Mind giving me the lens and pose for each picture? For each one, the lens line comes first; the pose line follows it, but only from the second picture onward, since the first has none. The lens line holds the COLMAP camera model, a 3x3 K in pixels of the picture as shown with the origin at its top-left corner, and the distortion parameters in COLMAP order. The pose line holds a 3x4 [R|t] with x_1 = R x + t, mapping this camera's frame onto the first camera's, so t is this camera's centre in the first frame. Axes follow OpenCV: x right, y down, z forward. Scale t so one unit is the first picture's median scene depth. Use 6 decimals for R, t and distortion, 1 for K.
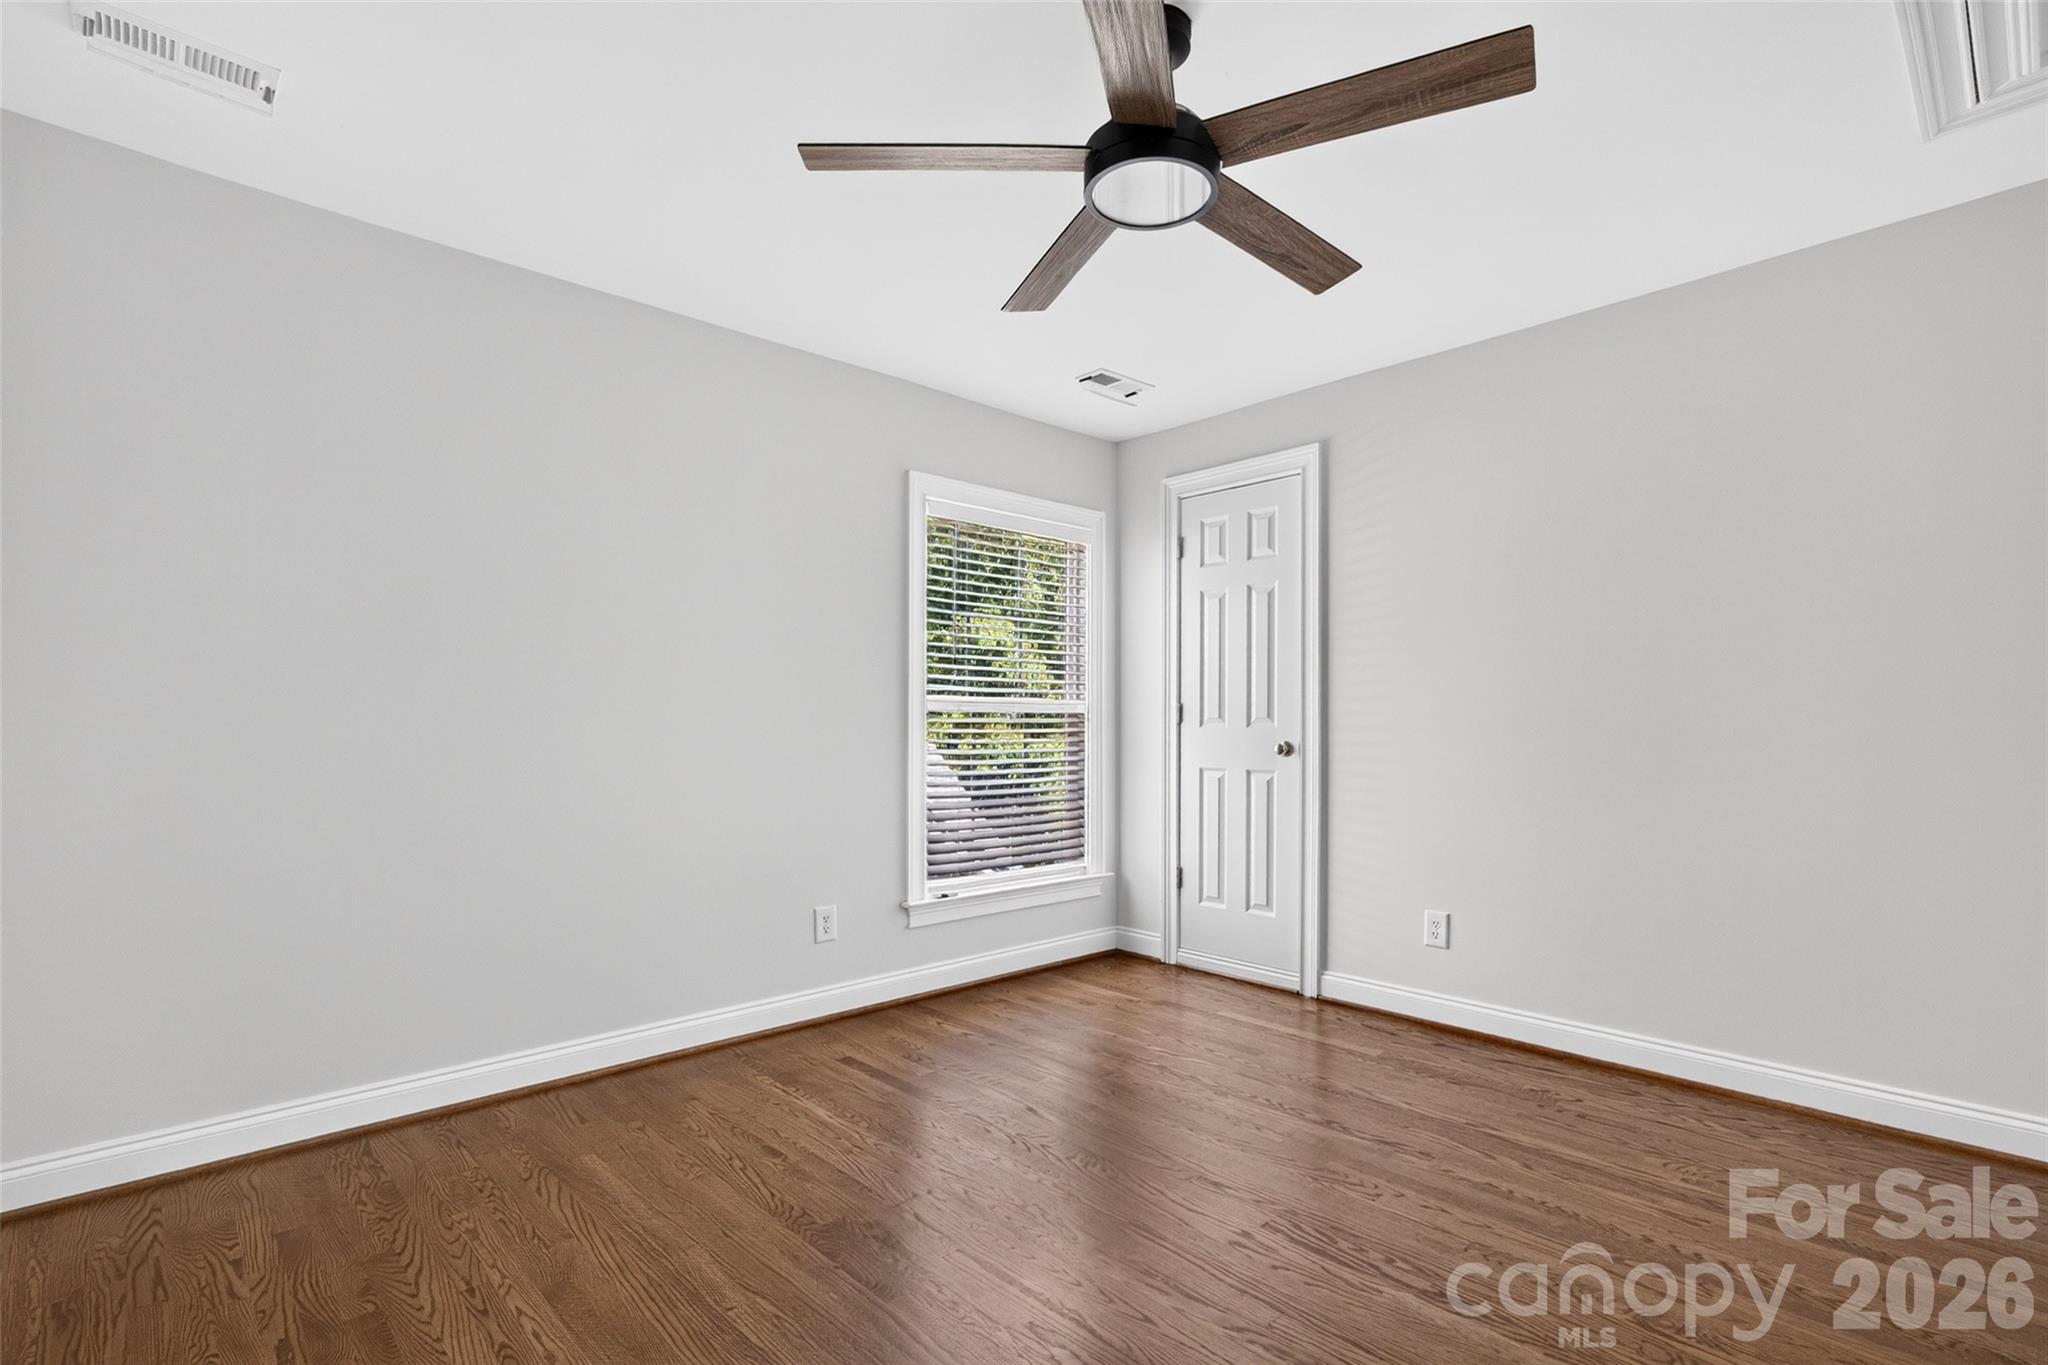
lens RADIAL K [[954.1, 0, 1024.8], [0, 954.1, 736.5], [0, 0, 1]] dist [-0.002176, -0.000144]
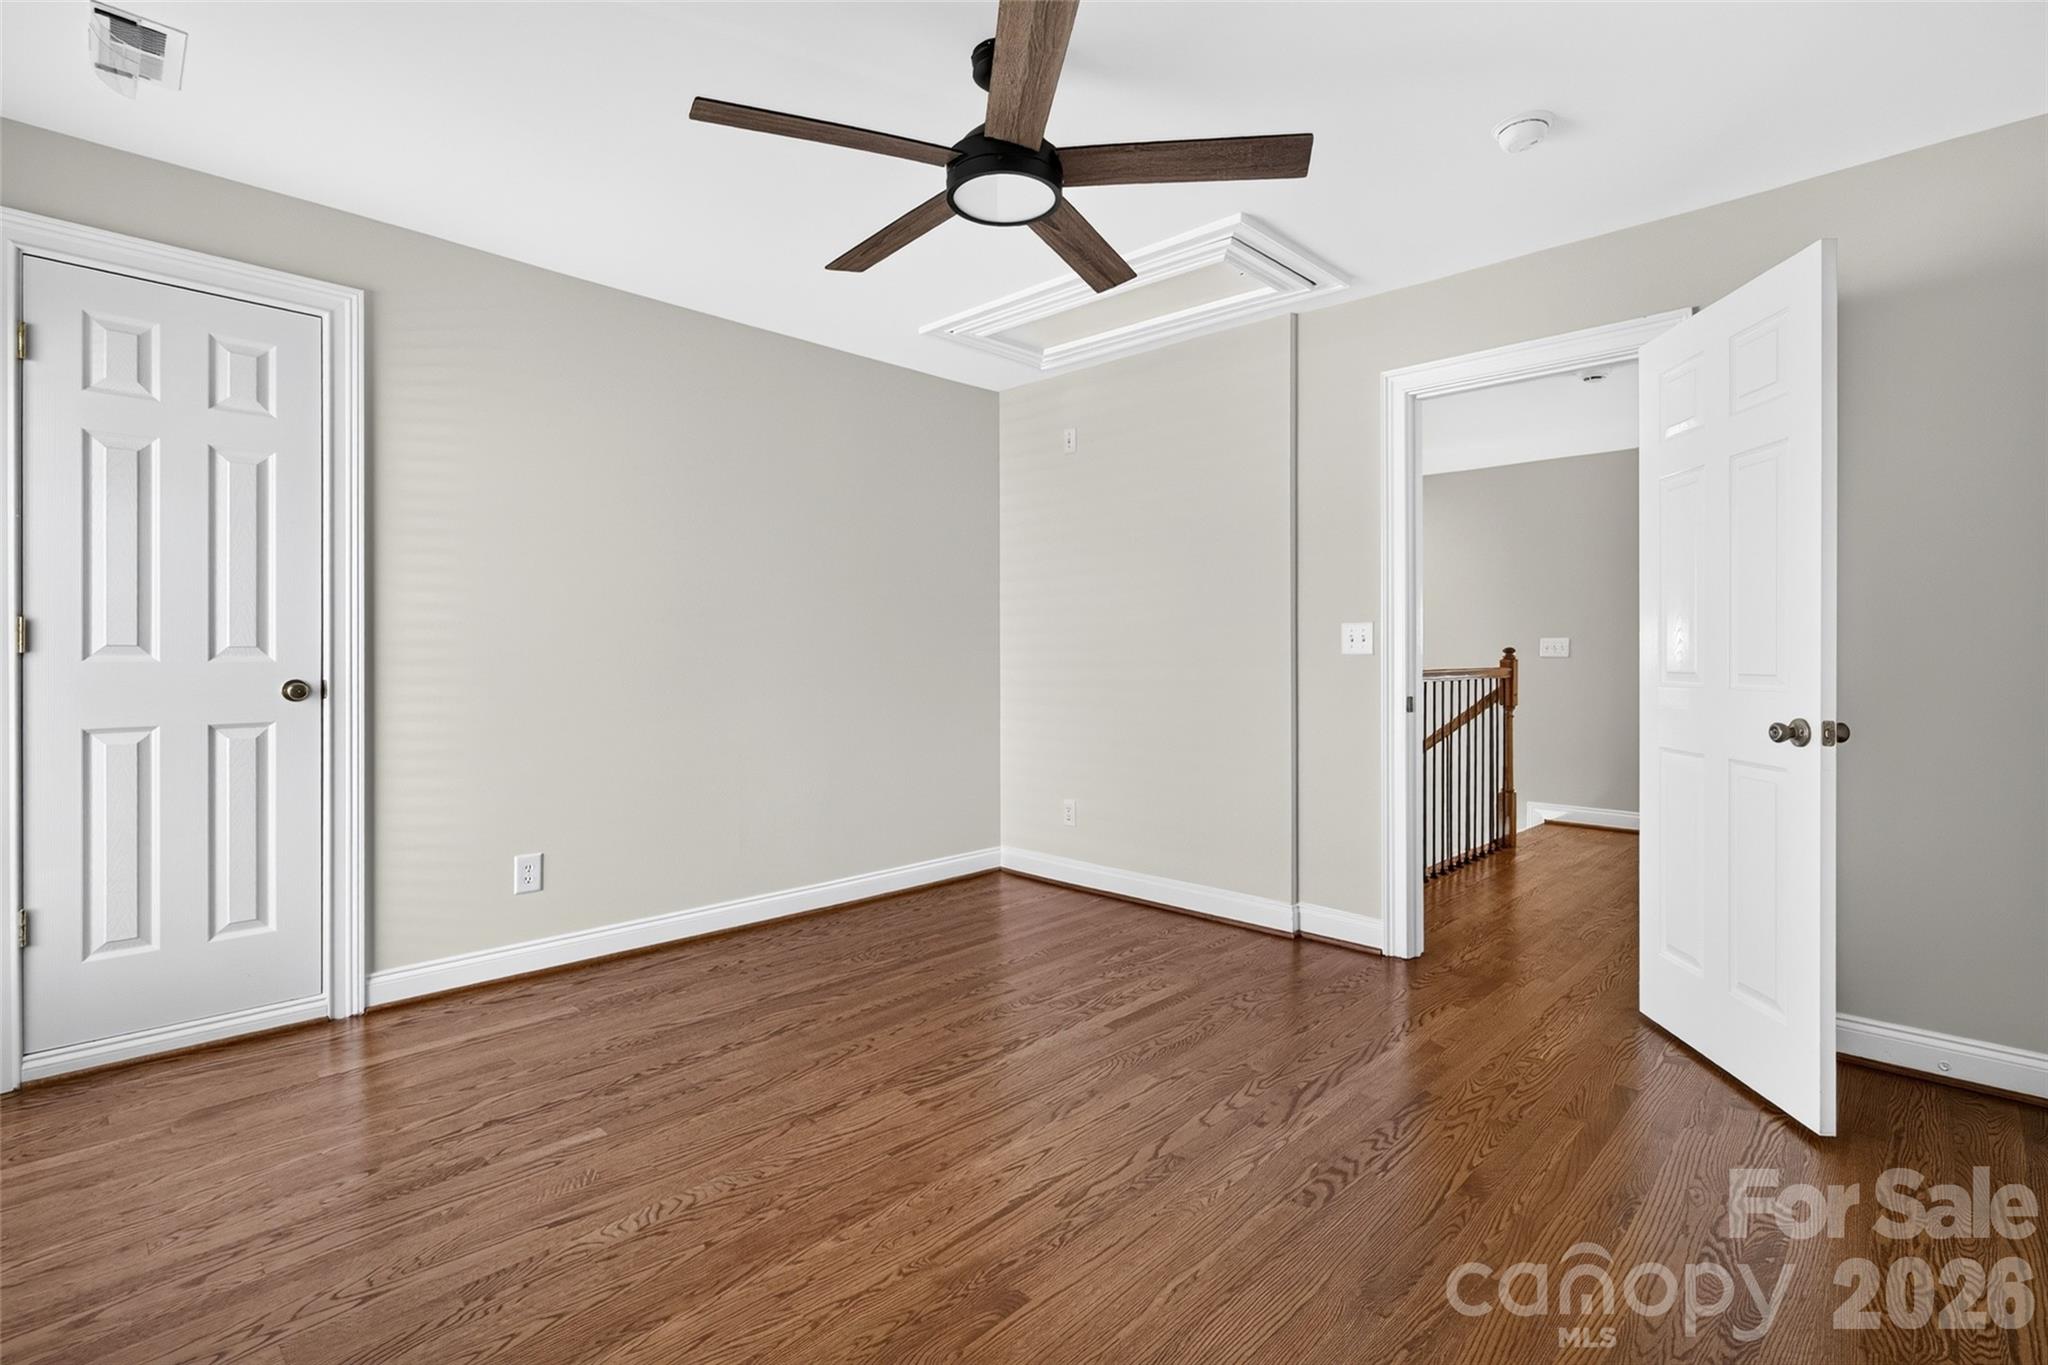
lens RADIAL K [[970.8, 0, 1024.0], [0, 970.8, 682.5], [0, 0, 1]] dist [-0.001688, -0.000248]
pose [[-0.056326, -0.022900, 0.998150, -0.548408], [0.014679, 0.999610, 0.023762, -0.002750], [-0.998304, 0.015990, -0.055968, 0.558233]]
